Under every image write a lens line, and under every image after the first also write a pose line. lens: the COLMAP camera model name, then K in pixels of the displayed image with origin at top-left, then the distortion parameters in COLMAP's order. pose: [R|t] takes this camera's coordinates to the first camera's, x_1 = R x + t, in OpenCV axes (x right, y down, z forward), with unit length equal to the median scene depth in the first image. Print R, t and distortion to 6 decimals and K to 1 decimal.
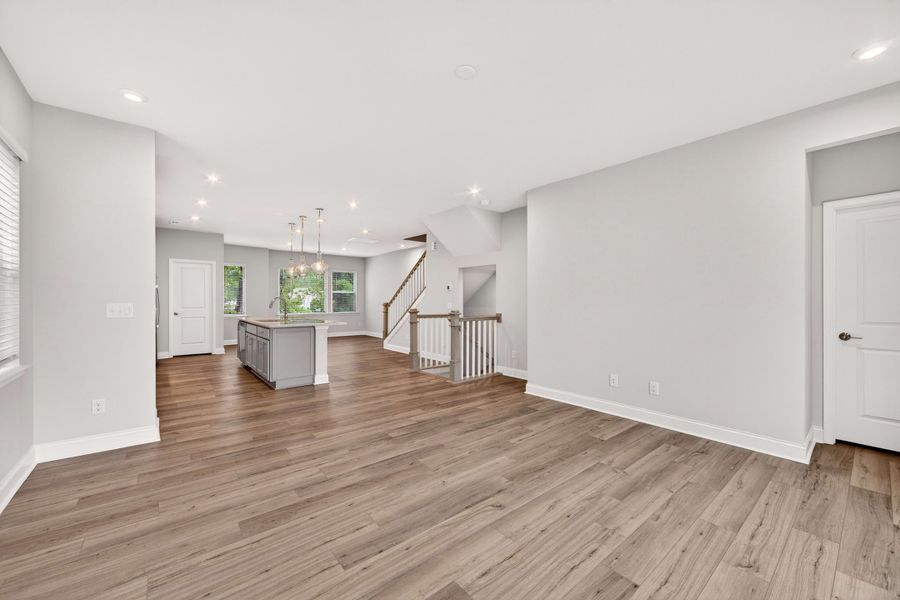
lens RADIAL K [[353.7, 0, 445.0], [0, 353.7, 300.2], [0, 0, 1]] dist [0.002838, -0.001864]
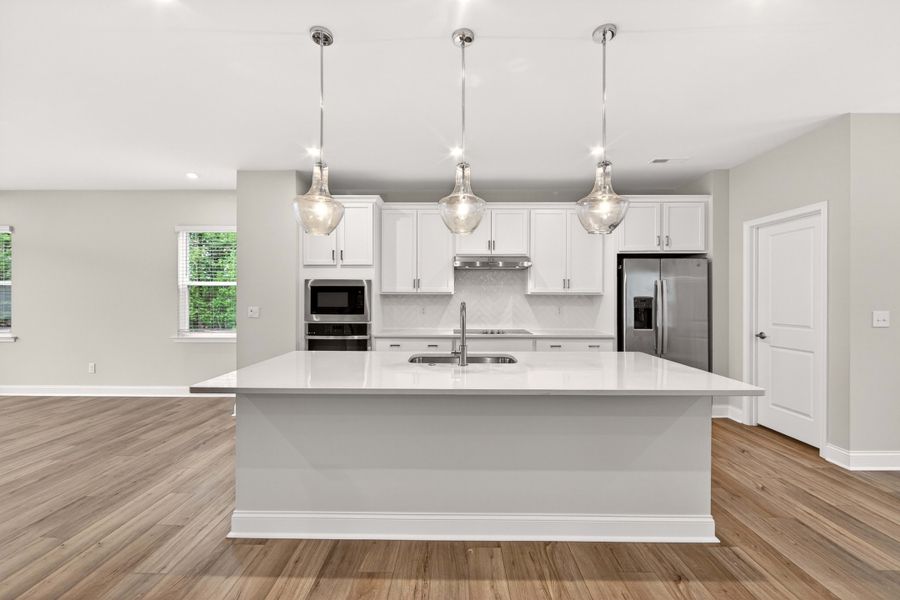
lens RADIAL K [[353.7, 0, 452.3], [0, 353.7, 300.6], [0, 0, 1]] dist [0.002838, -0.001864]
pose [[-0.637250, -0.002958, -0.770651, -0.337778], [-0.005017, 0.999987, 0.000310, -0.018033], [0.770641, 0.004064, -0.637257, 2.422799]]
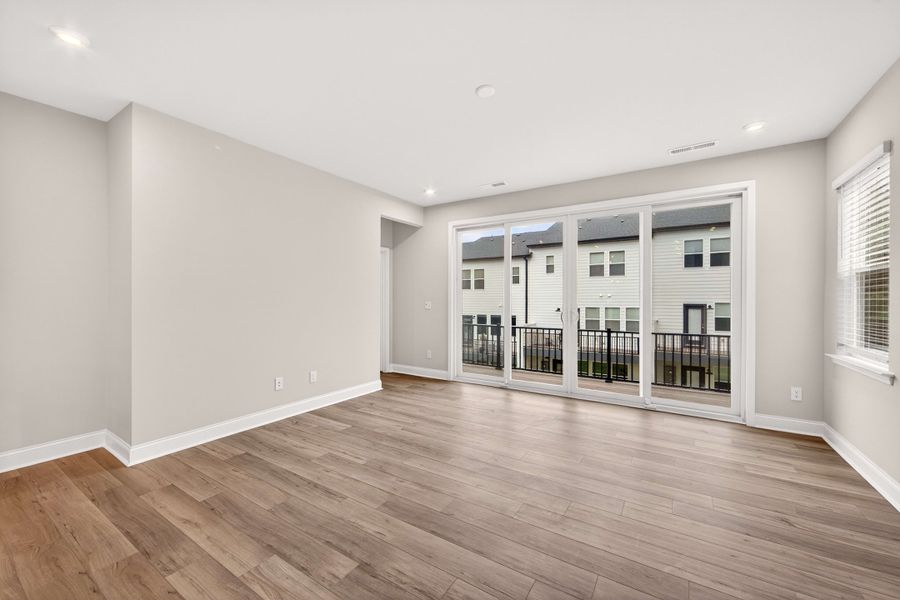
lens RADIAL K [[353.7, 0, 451.1], [0, 353.7, 301.7], [0, 0, 1]] dist [0.002838, -0.001864]
pose [[-0.311542, -0.008140, 0.950198, -0.701435], [-0.001833, 0.999967, 0.007966, -0.000491], [-0.950231, 0.000740, -0.311546, 1.070552]]
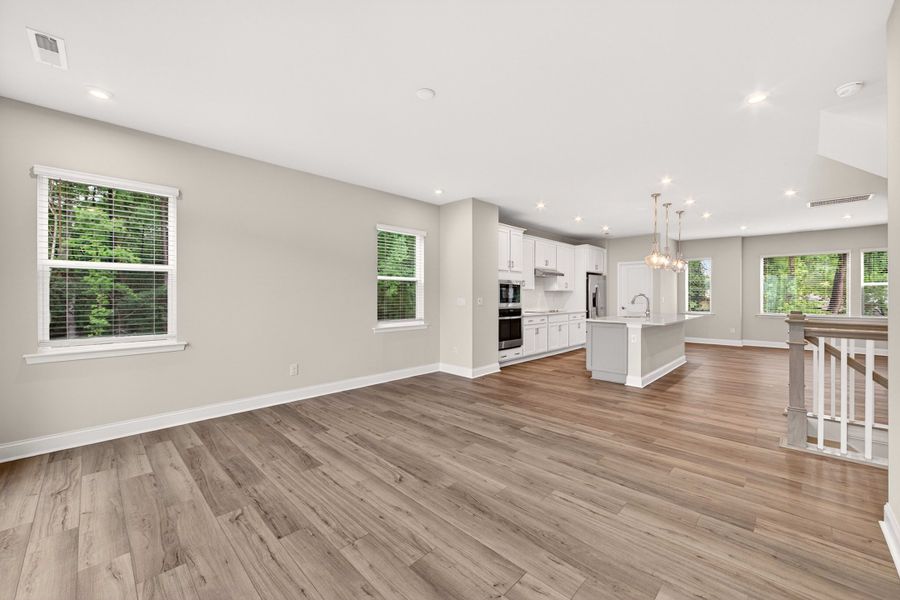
lens RADIAL K [[353.7, 0, 452.6], [0, 353.7, 297.4], [0, 0, 1]] dist [0.002838, -0.001864]
pose [[0.114454, 0.001552, -0.993427, 0.881416], [-0.001374, 0.999998, 0.001404, 0.002562], [0.993428, 0.001205, 0.114455, 0.713176]]
